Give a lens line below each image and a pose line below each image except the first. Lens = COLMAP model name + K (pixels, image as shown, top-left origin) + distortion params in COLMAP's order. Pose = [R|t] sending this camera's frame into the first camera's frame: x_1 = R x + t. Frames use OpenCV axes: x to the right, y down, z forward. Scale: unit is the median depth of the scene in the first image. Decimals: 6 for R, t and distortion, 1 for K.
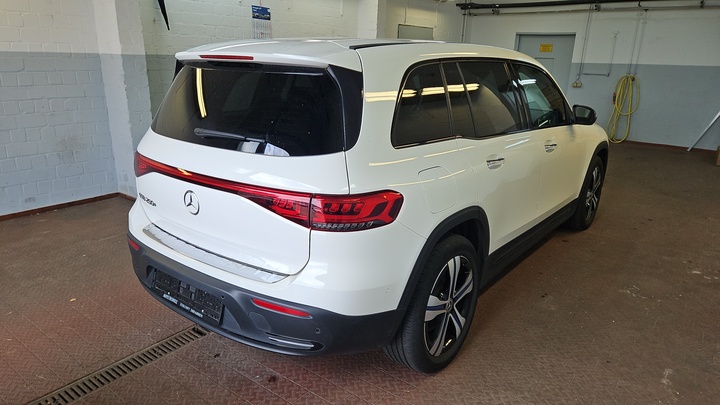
lens RADIAL K [[489.0, 0, 356.7], [0, 489.0, 203.0], [0, 0, 1]] dist [0.027787, -0.000736]
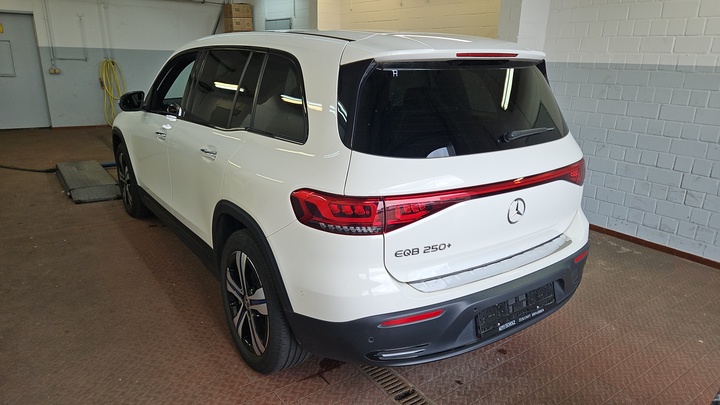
lens RADIAL K [[489.0, 0, 356.7], [0, 489.0, 203.0], [0, 0, 1]] dist [0.027787, -0.000736]
pose [[0.293170, -0.297778, 0.908504, -0.311596], [0.264509, 0.938429, 0.222231, -0.074472], [-0.918742, 0.175156, 0.353884, 0.230358]]
